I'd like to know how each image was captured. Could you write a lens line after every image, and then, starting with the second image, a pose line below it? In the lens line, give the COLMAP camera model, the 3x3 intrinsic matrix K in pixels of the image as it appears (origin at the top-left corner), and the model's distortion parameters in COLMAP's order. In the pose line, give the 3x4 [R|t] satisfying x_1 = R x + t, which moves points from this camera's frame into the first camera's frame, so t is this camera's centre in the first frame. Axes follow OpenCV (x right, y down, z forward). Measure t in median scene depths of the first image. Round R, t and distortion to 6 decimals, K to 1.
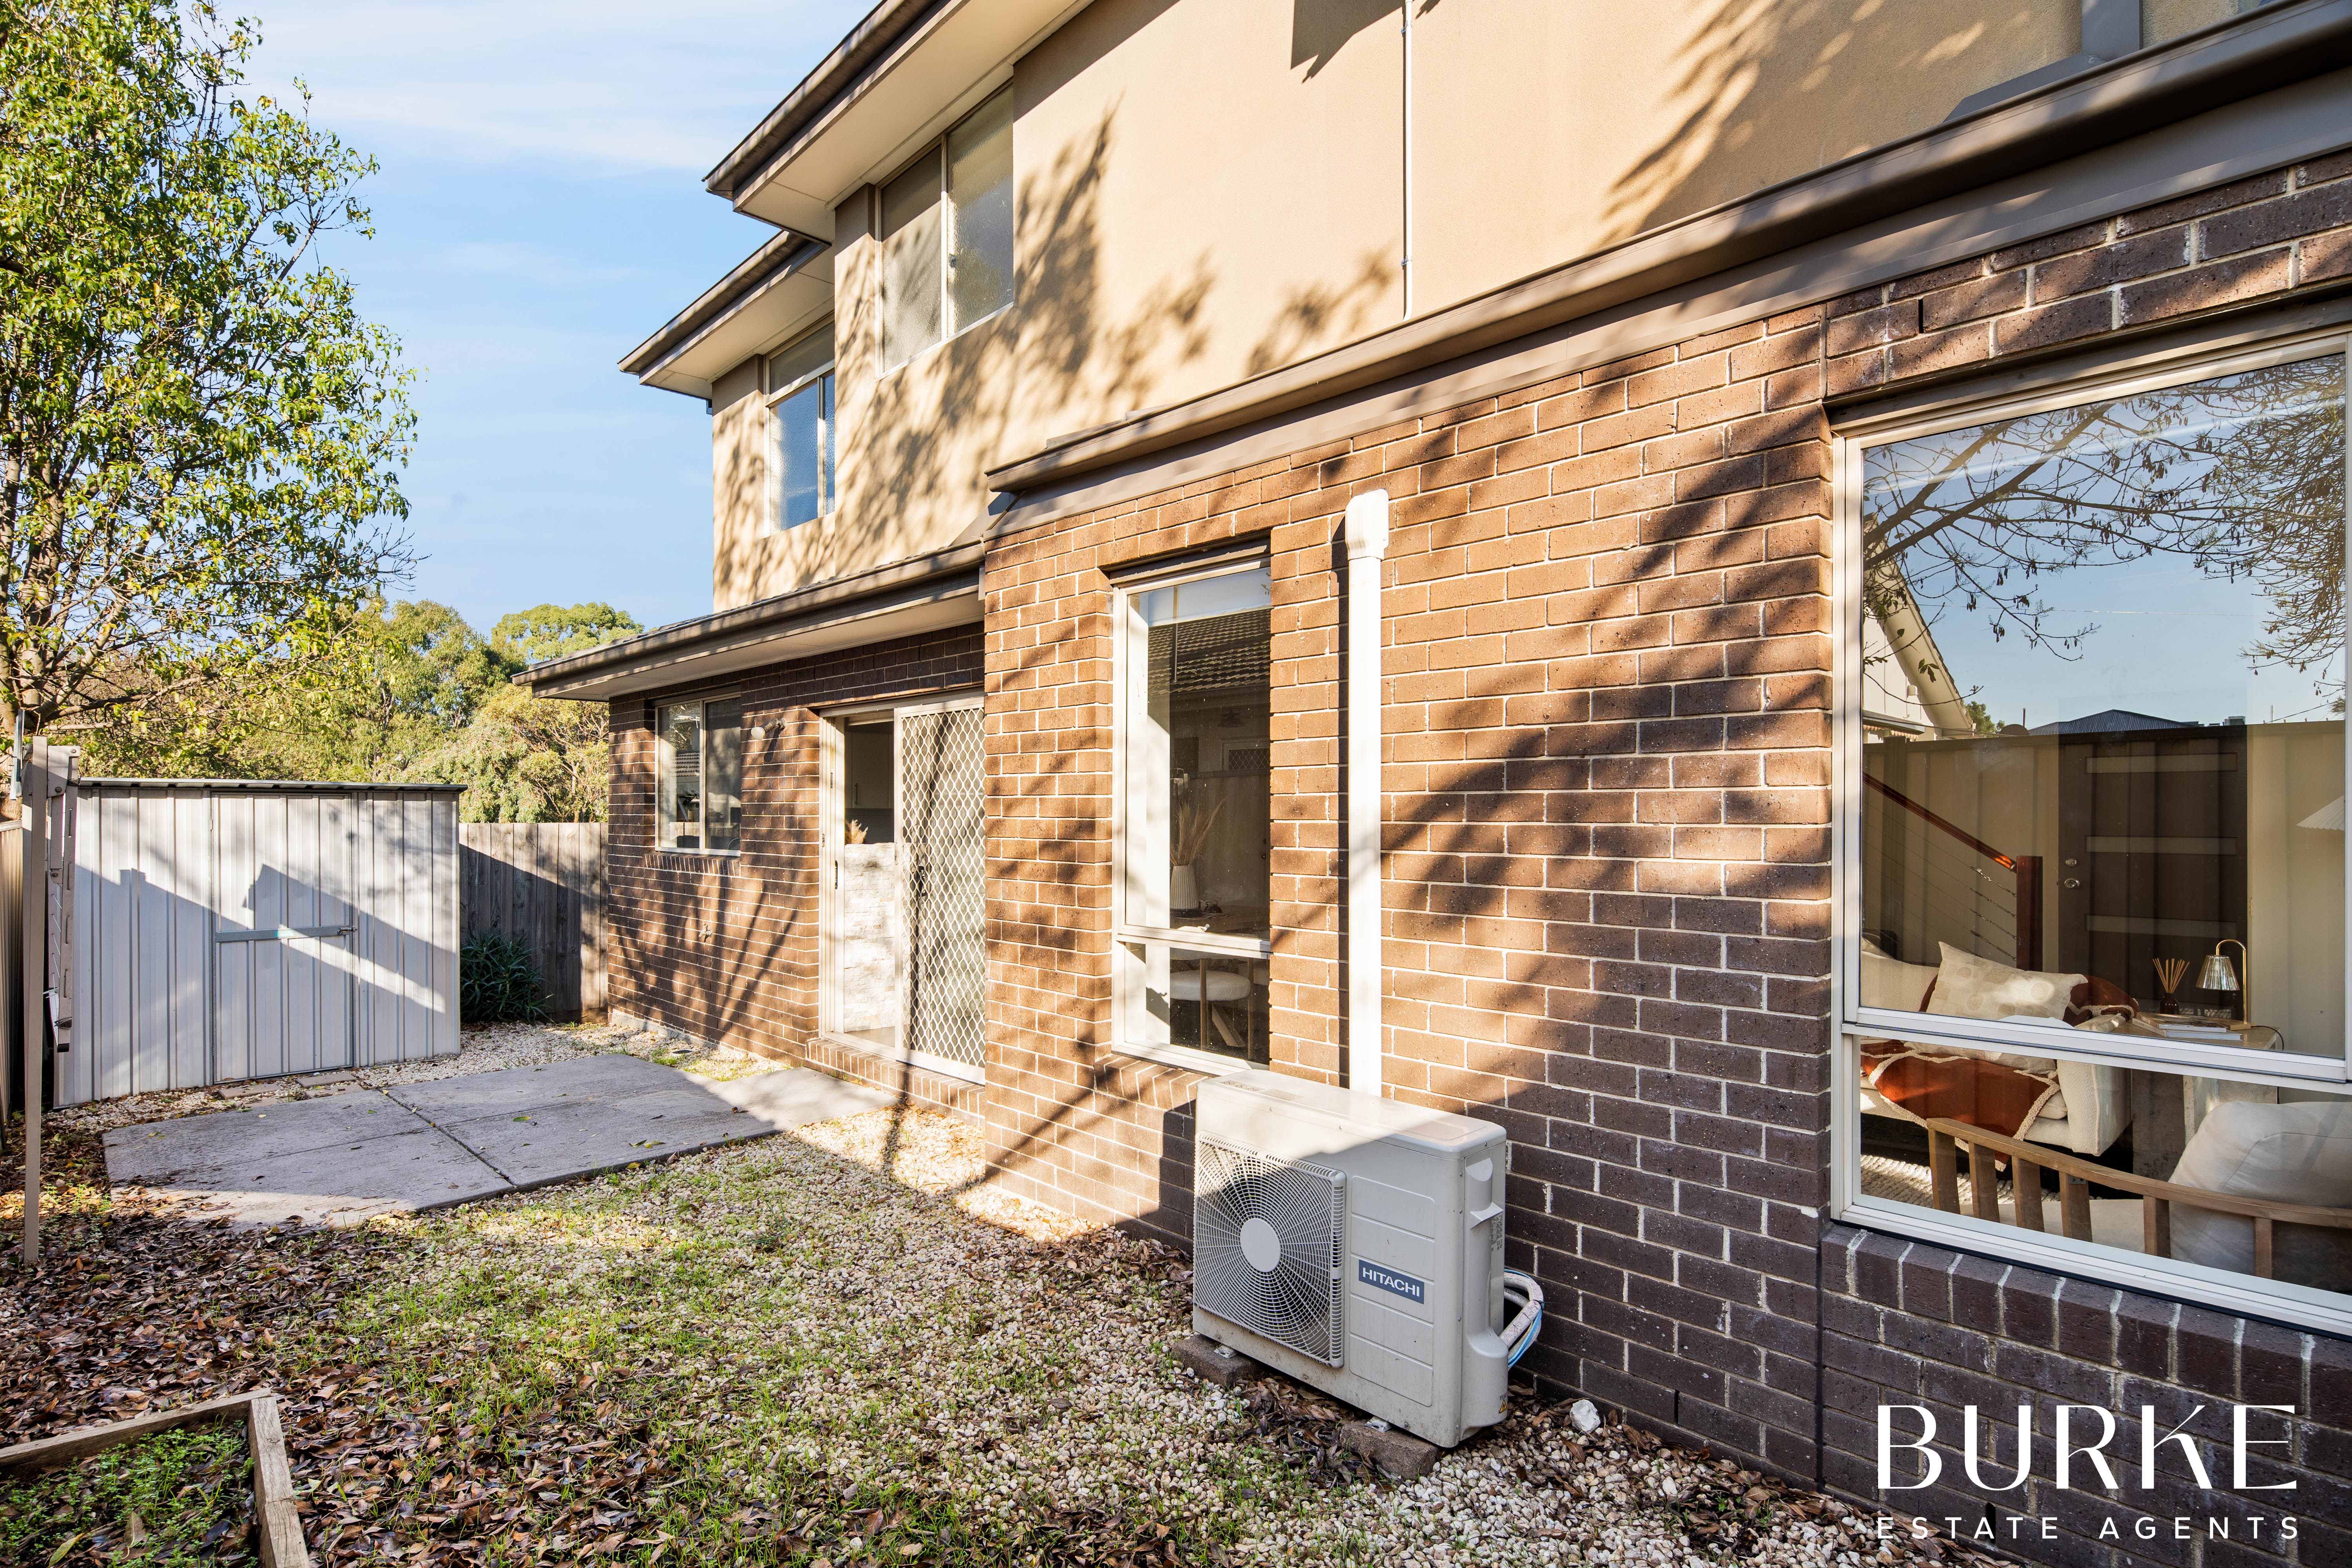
lens RADIAL K [[1177.2, 0, 1176.0], [0, 1177.2, 784.0], [0, 0, 1]] dist [0.018759, 0.000196]
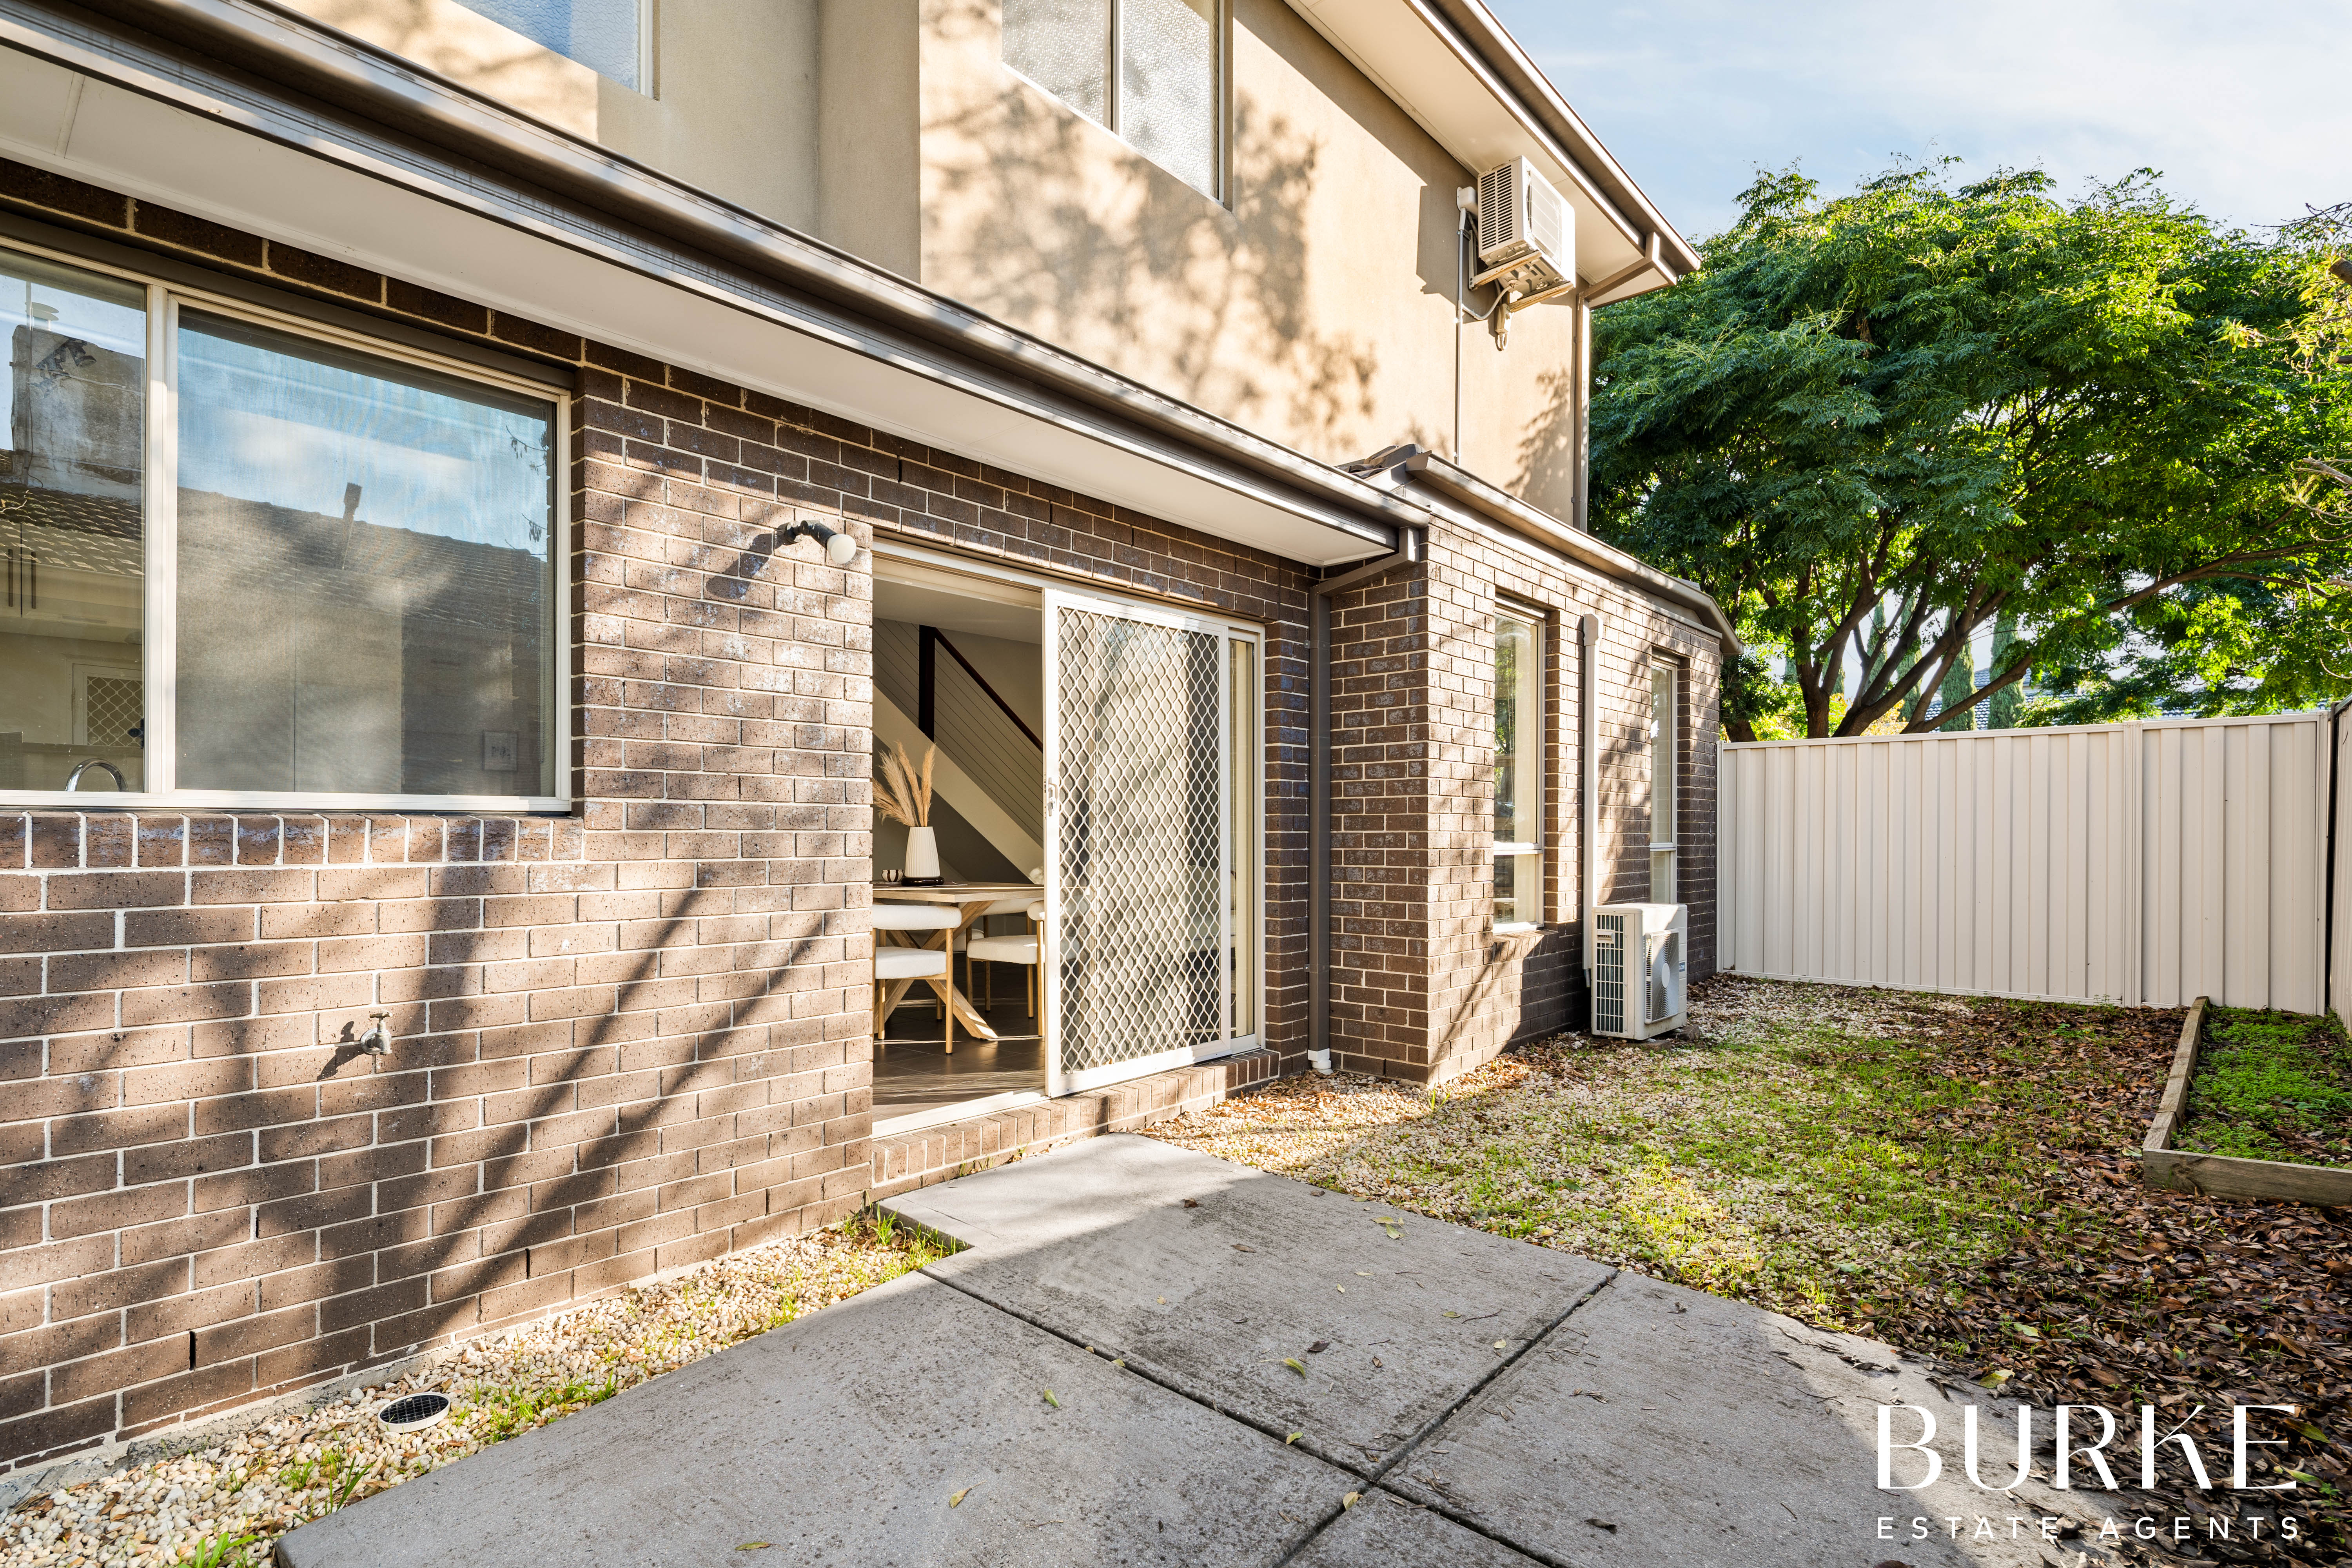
lens RADIAL K [[1116.4, 0, 1054.2], [0, 1116.4, 822.8], [0, 0, 1]] dist [0.000419, -0.000118]
pose [[-0.025909, 0.008579, 0.999627, -1.046238], [-0.021660, 0.999724, -0.009141, 0.092033], [-0.999430, -0.021888, -0.025716, 1.193538]]
